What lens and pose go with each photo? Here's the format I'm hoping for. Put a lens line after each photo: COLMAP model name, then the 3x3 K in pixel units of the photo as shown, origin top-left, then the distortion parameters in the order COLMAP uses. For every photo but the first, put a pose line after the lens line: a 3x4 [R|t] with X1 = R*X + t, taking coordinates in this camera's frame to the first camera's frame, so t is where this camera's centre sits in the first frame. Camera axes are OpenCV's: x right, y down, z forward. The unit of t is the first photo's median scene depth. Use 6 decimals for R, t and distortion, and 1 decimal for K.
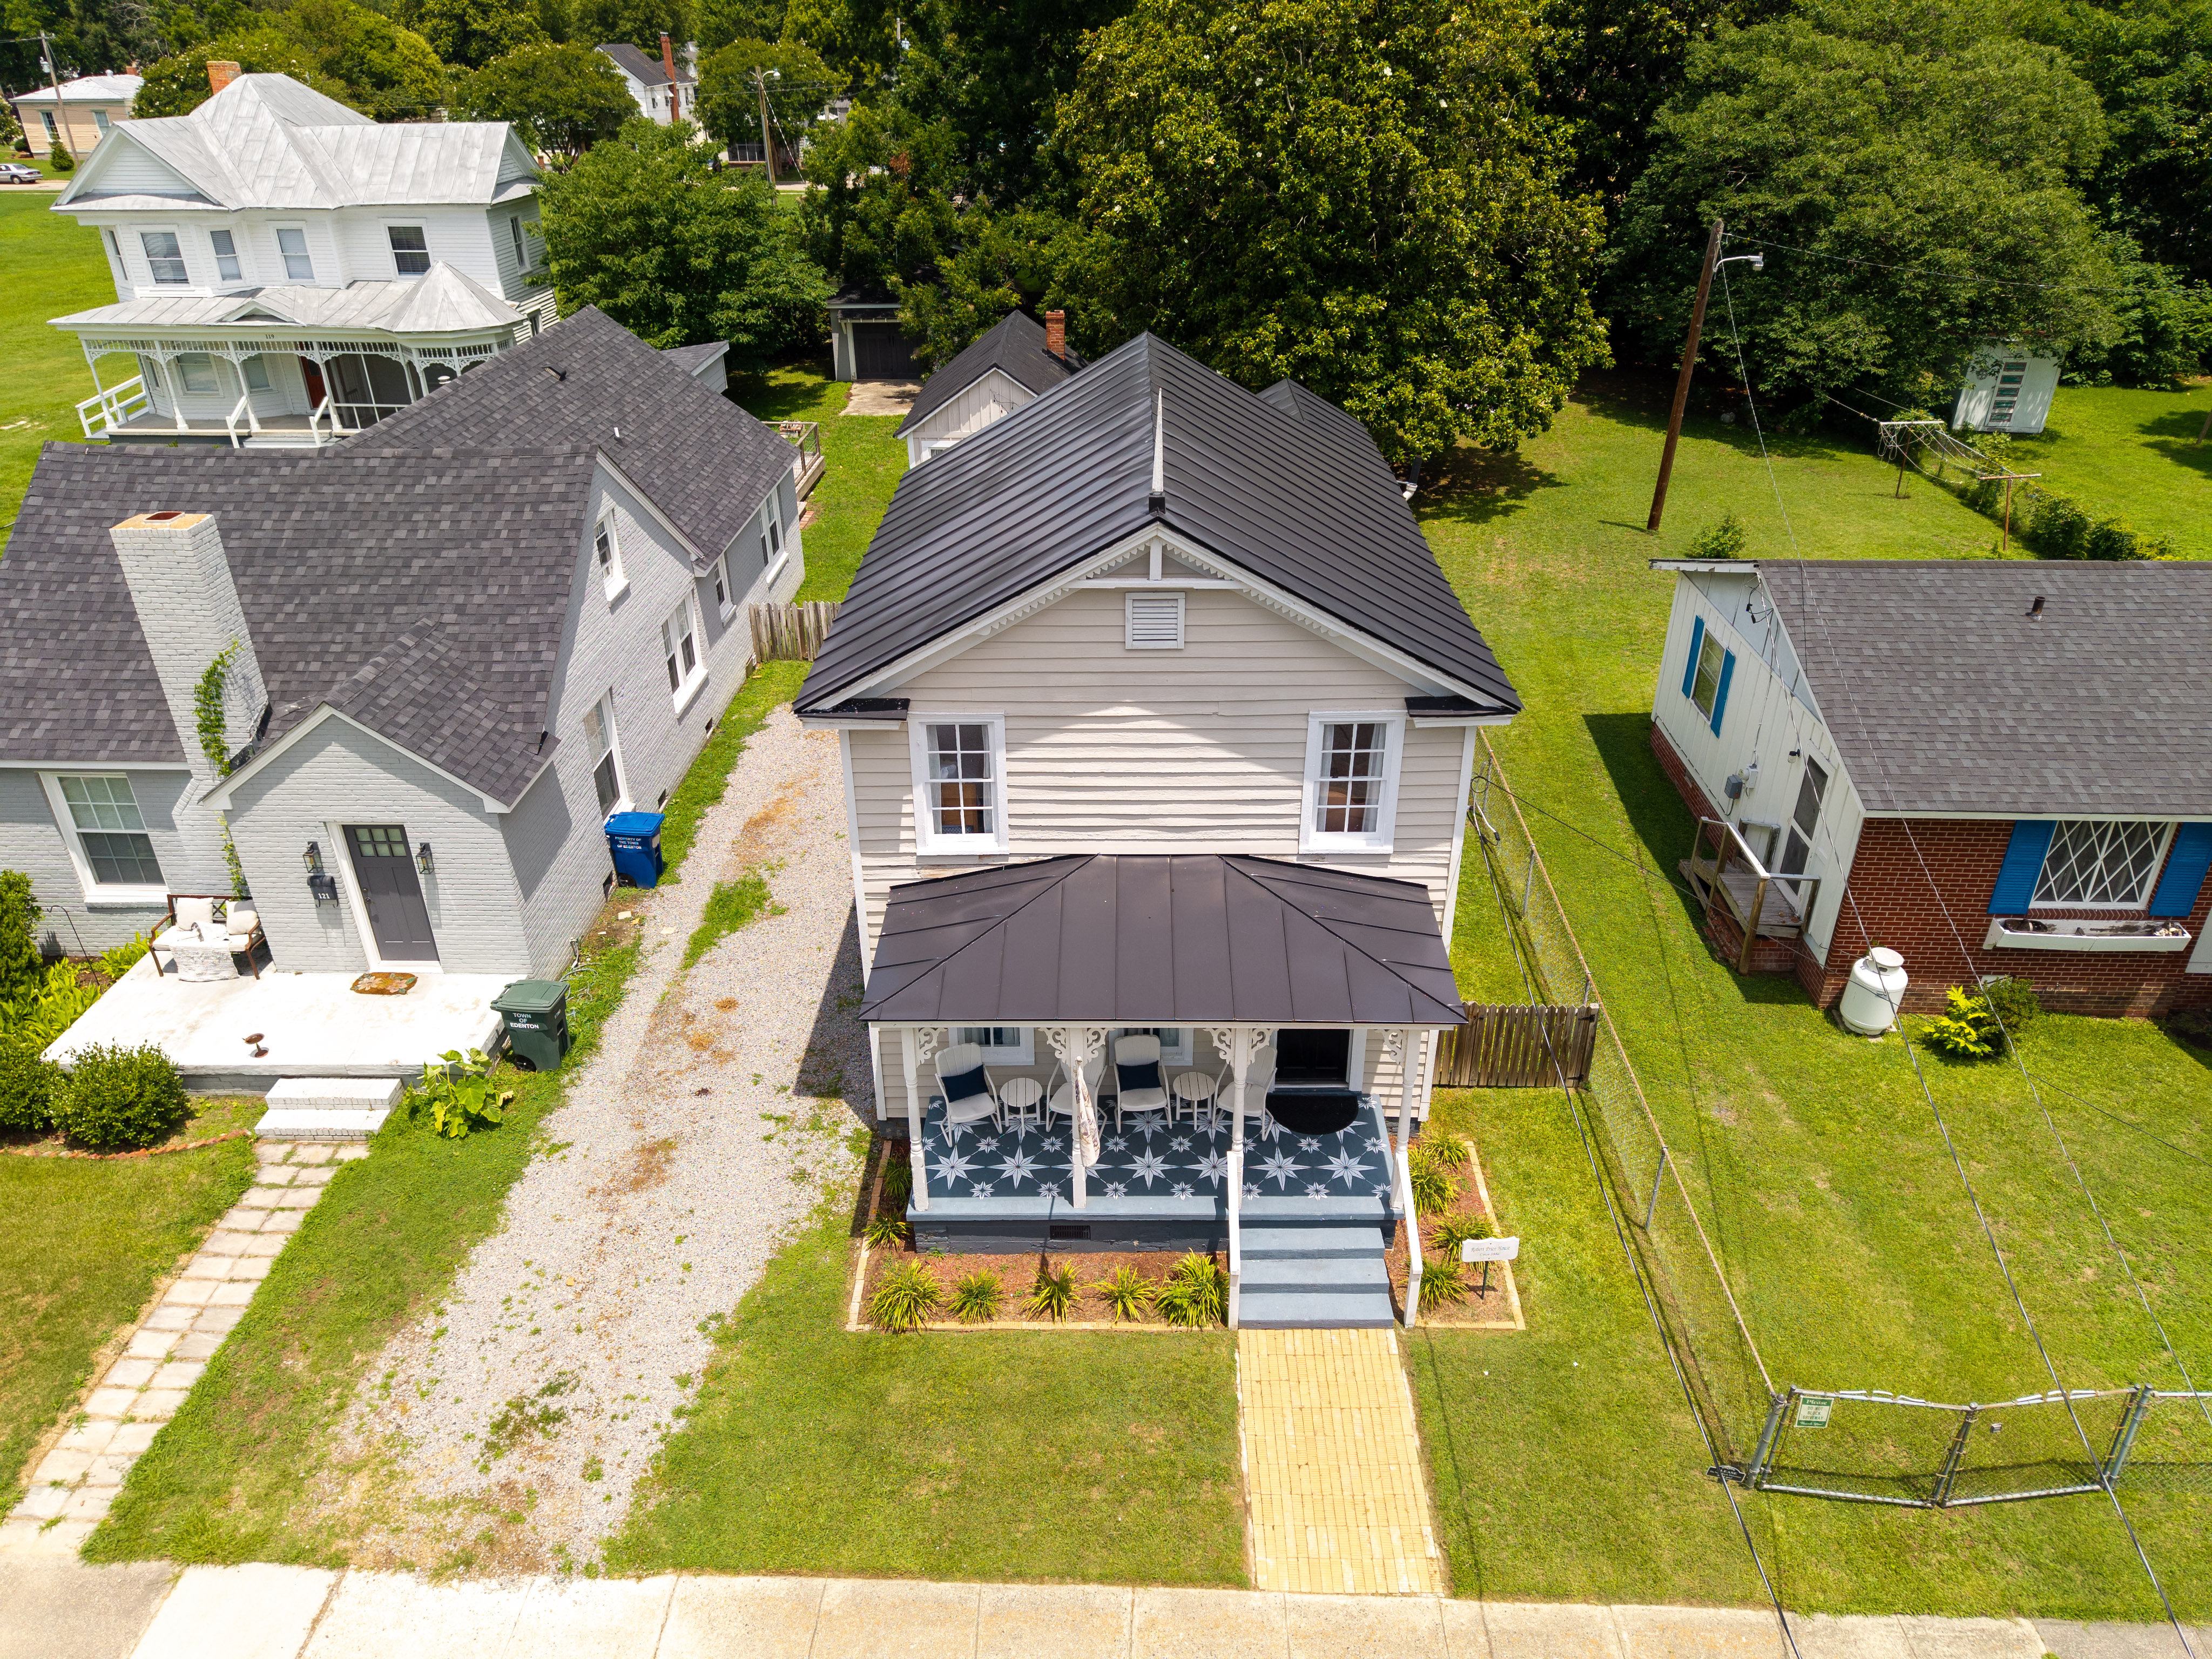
lens RADIAL K [[1522.5, 0, 1105.5], [0, 1522.5, 857.7], [0, 0, 1]] dist [0.060439, -0.067224]
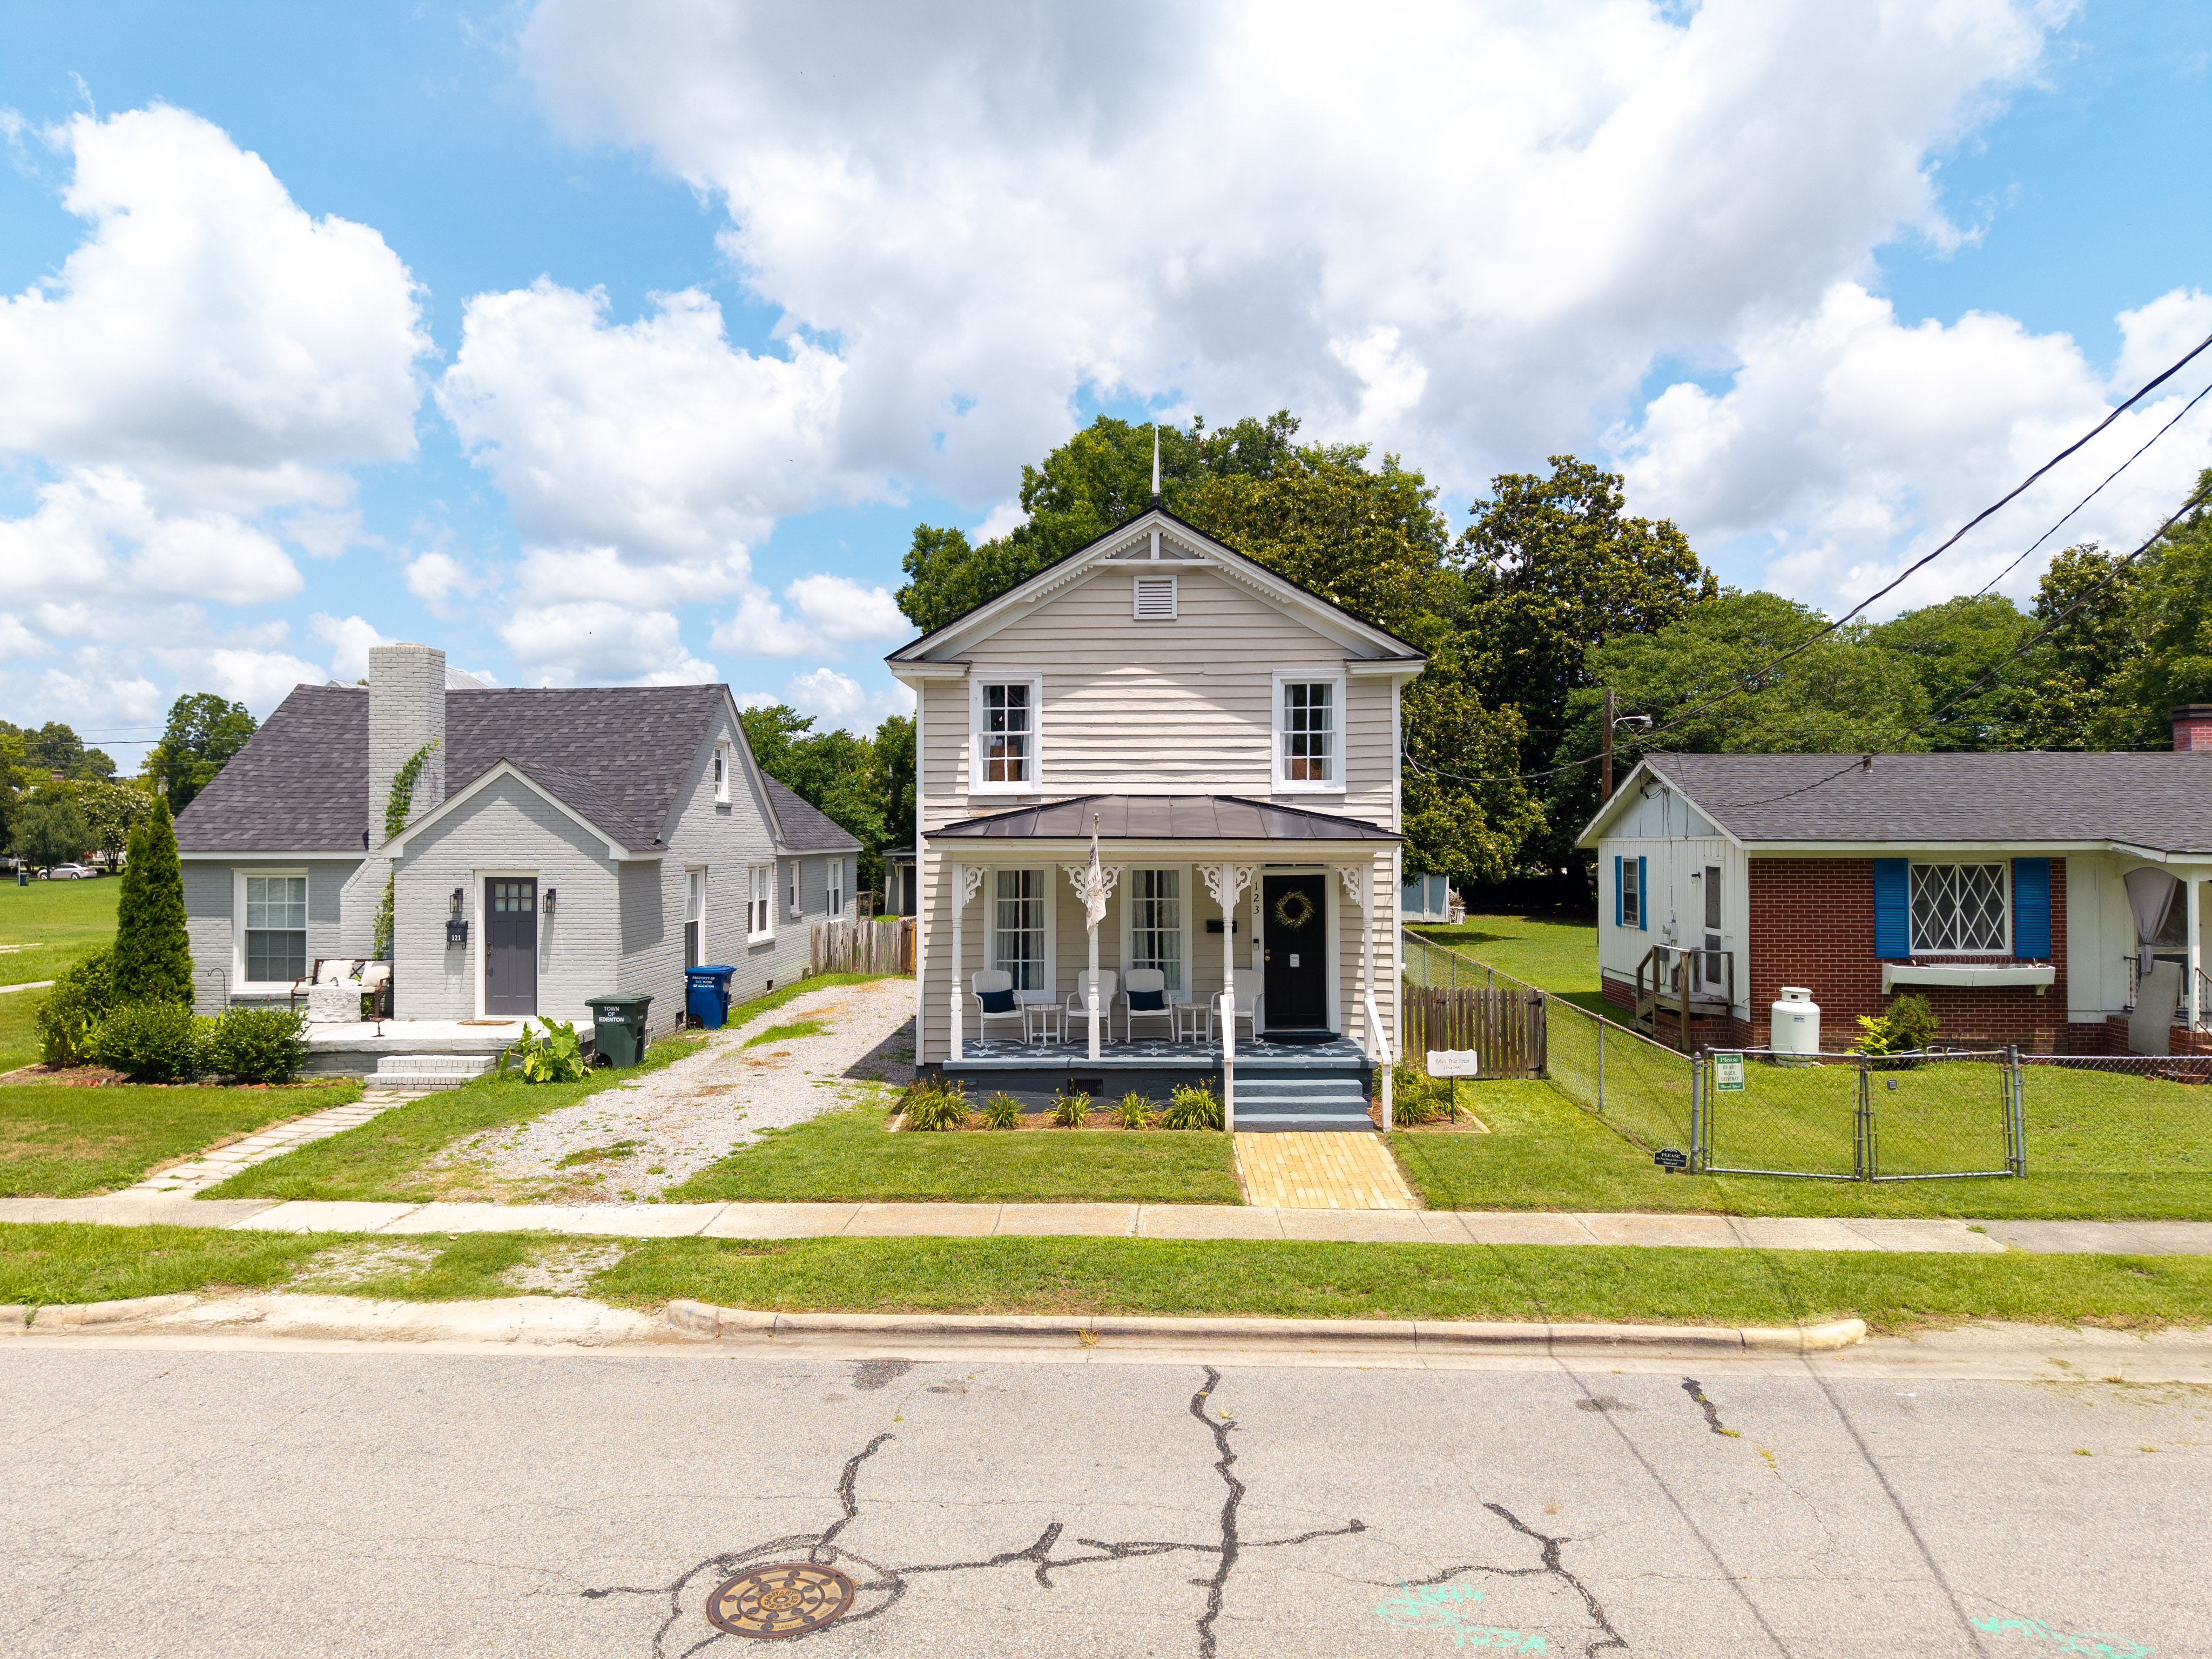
lens RADIAL K [[1542.1, 0, 1106.0], [0, 1542.1, 829.5], [0, 0, 1]] dist [0.097241, -0.150312]
pose [[0.999926, 0.004988, -0.011126, 0.004238], [-0.009900, 0.864792, -0.502033, 0.636623], [0.007118, 0.502106, 0.864777, -0.085246]]
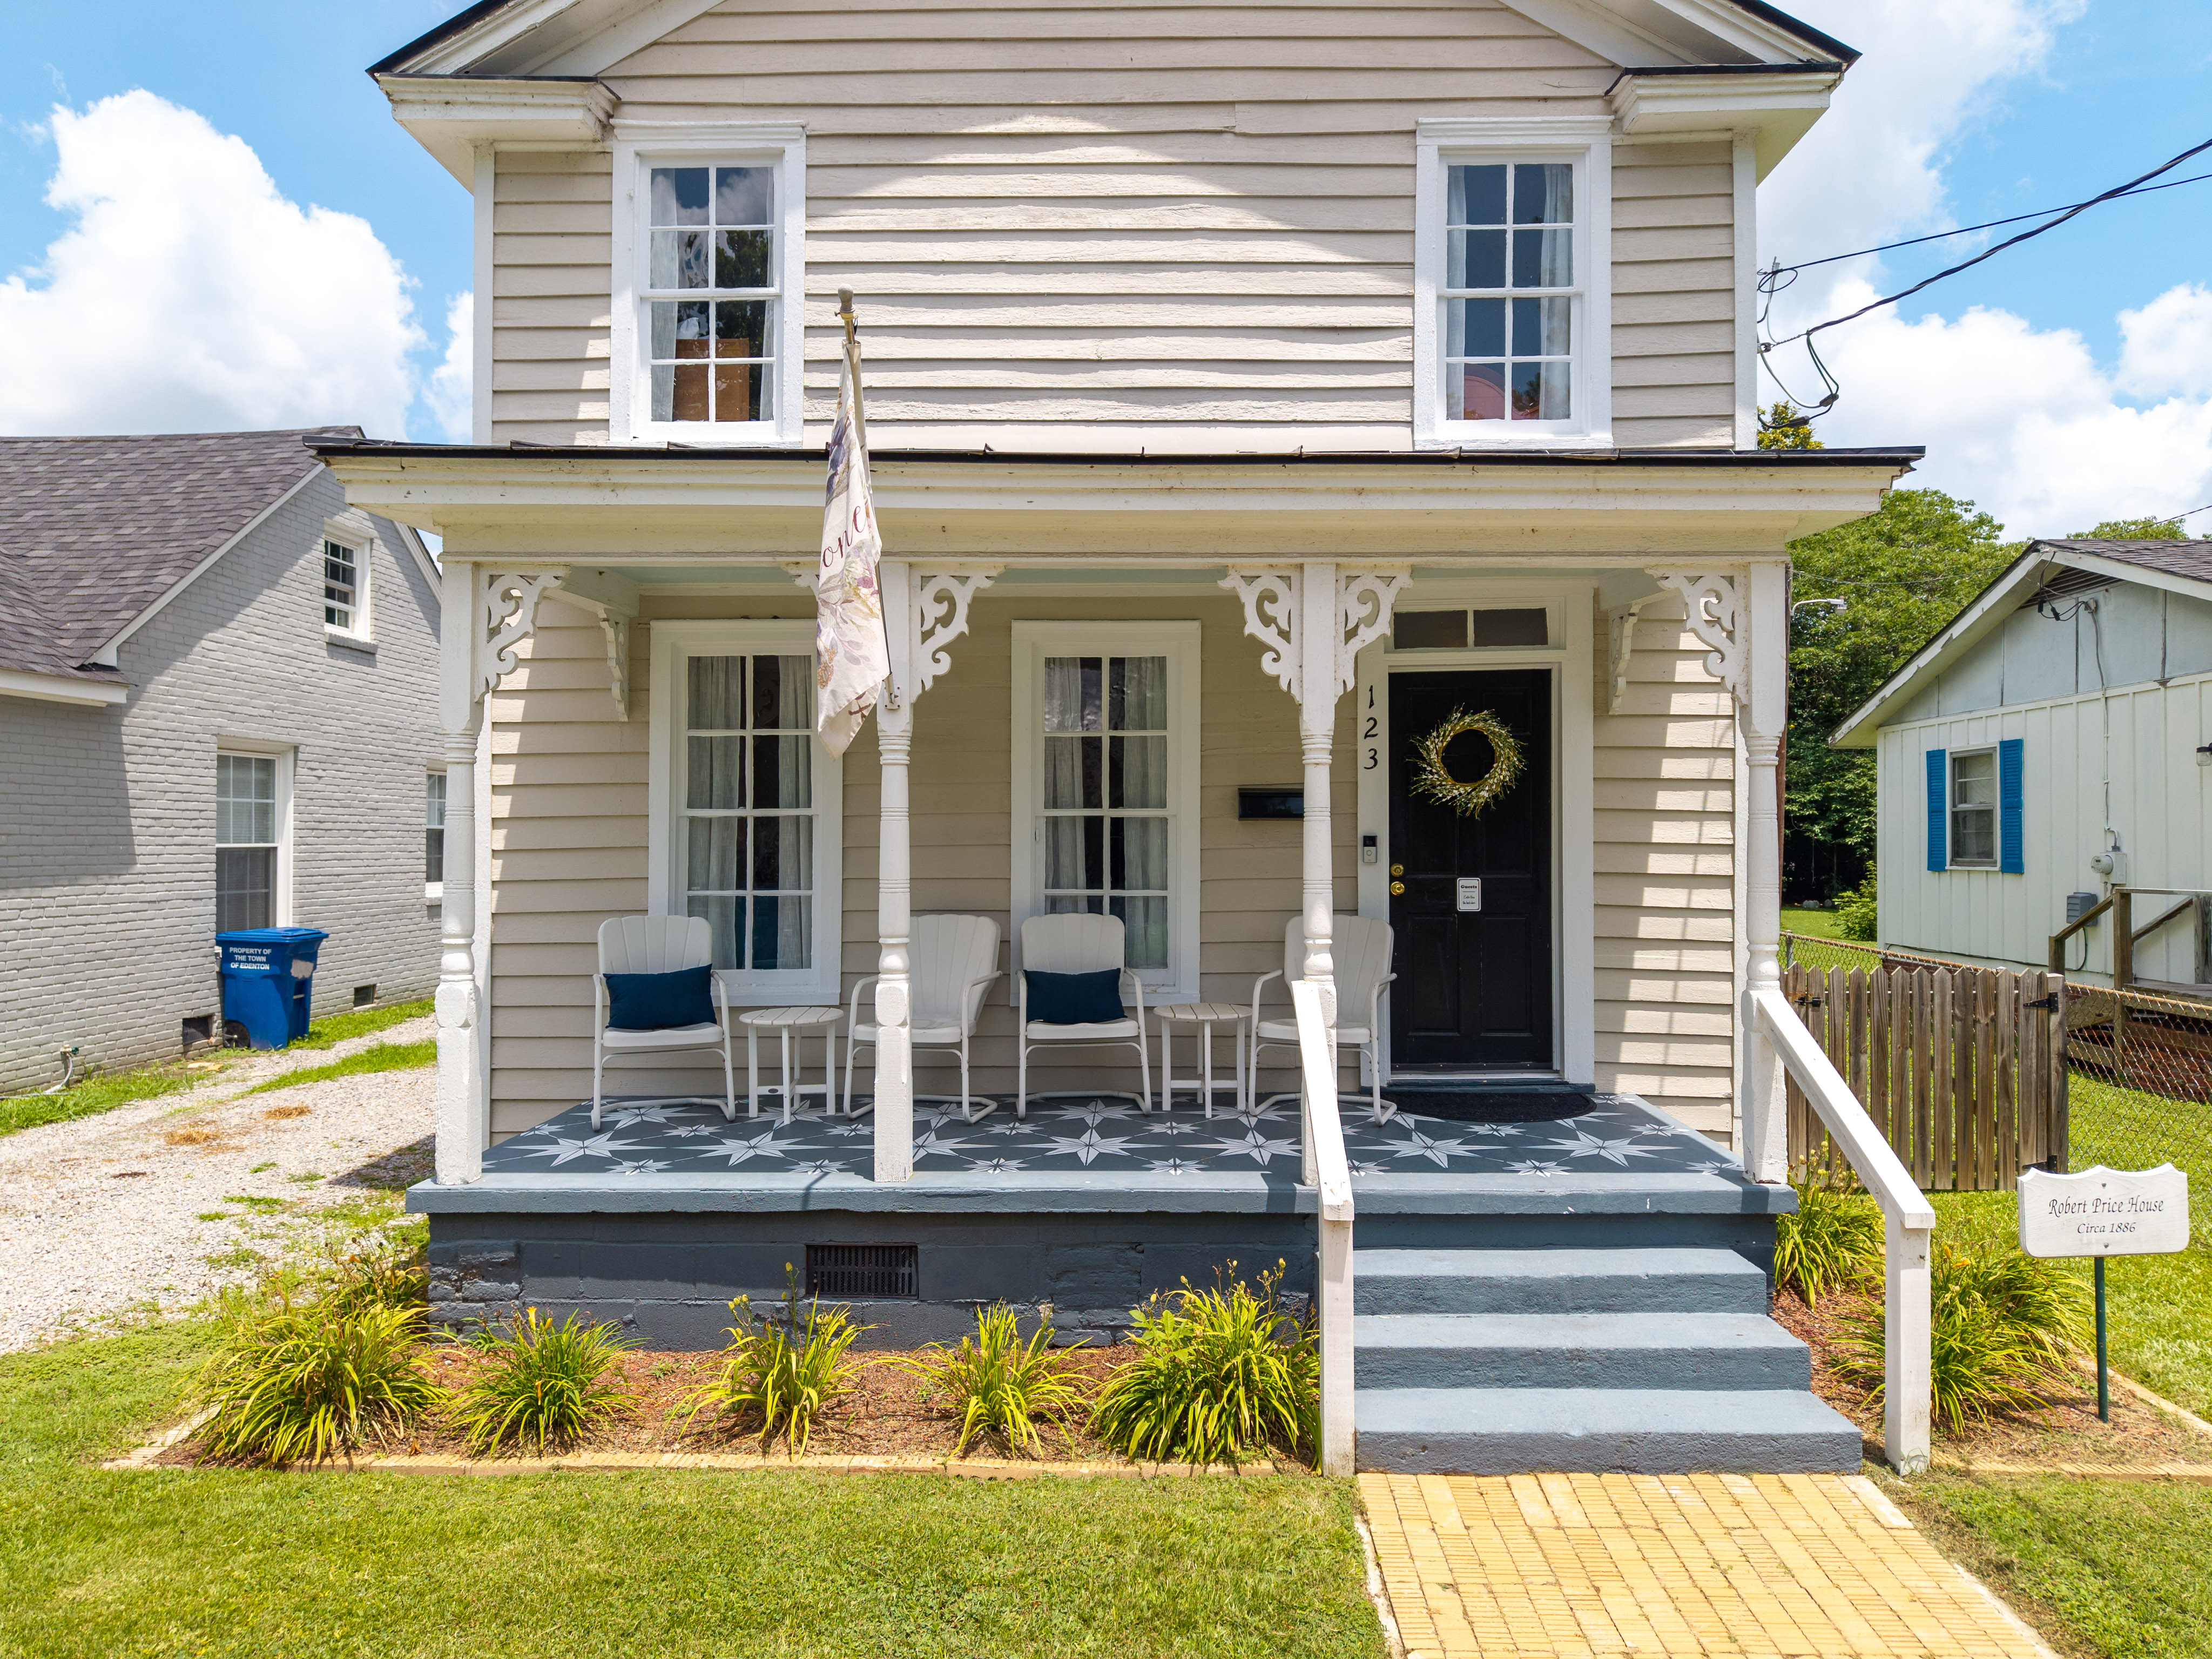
lens RADIAL K [[1530.4, 0, 1101.1], [0, 1530.4, 834.9], [0, 0, 1]] dist [0.006015, -0.004938]
pose [[0.999892, 0.008897, -0.011701, 0.034927], [-0.013565, 0.865105, -0.501407, 0.326599], [0.005662, 0.501511, 0.865133, 0.621117]]
